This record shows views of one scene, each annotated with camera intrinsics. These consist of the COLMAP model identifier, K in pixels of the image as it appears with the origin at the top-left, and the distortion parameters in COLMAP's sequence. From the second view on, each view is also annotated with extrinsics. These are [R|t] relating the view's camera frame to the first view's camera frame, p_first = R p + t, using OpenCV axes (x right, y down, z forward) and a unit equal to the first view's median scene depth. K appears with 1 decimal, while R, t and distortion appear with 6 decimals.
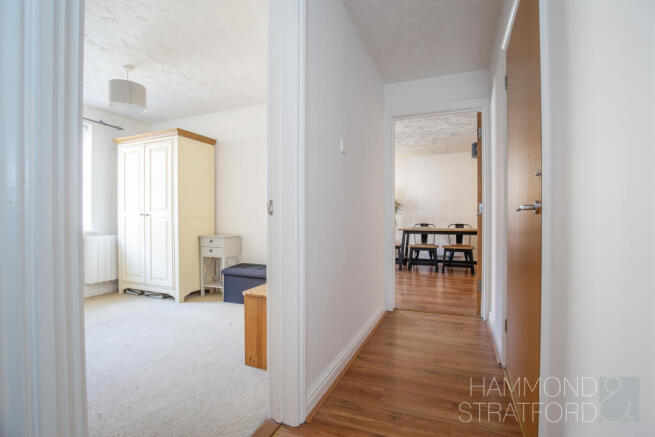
lens RADIAL K [[300.2, 0, 325.7], [0, 300.2, 215.7], [0, 0, 1]] dist [-0.025008, -0.000663]
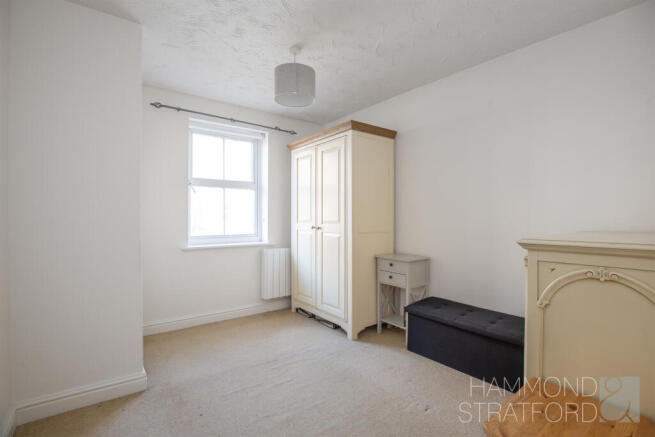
lens RADIAL K [[300.2, 0, 329.4], [0, 300.2, 216.1], [0, 0, 1]] dist [-0.025008, -0.000663]
pose [[0.867229, 0.004974, -0.497885, -0.139425], [-0.004504, 0.999988, 0.002144, -0.039031], [0.497890, 0.000384, 0.867240, 0.259832]]
